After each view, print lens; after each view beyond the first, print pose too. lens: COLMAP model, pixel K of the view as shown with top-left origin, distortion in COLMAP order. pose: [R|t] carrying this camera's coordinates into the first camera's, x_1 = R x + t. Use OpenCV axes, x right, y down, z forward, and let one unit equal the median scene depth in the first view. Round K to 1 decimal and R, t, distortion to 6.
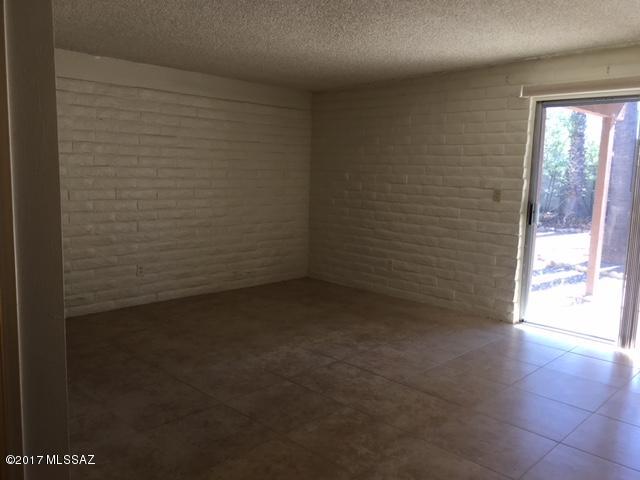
lens RADIAL K [[545.0, 0, 320.0], [0, 545.0, 240.0], [0, 0, 1]] dist [0.051173, -0.018257]
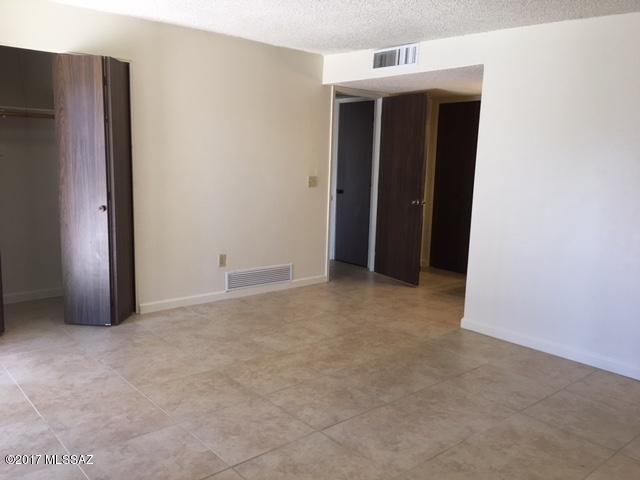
lens RADIAL K [[545.0, 0, 320.0], [0, 545.0, 240.0], [0, 0, 1]] dist [0.051173, -0.018257]
pose [[-0.994351, -0.072620, 0.077406, -0.001867], [-0.047893, 0.957813, 0.283372, -0.209969], [-0.094719, 0.278065, -0.955881, 1.576143]]
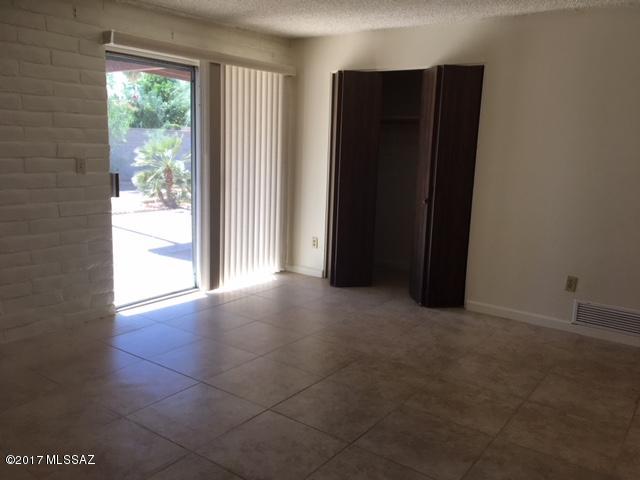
lens RADIAL K [[545.0, 0, 320.0], [0, 545.0, 240.0], [0, 0, 1]] dist [0.051173, -0.018257]
pose [[-0.142877, -0.212867, 0.966578, -0.625081], [0.092451, 0.969458, 0.227167, -0.157891], [-0.985413, 0.121818, -0.118833, 0.974435]]
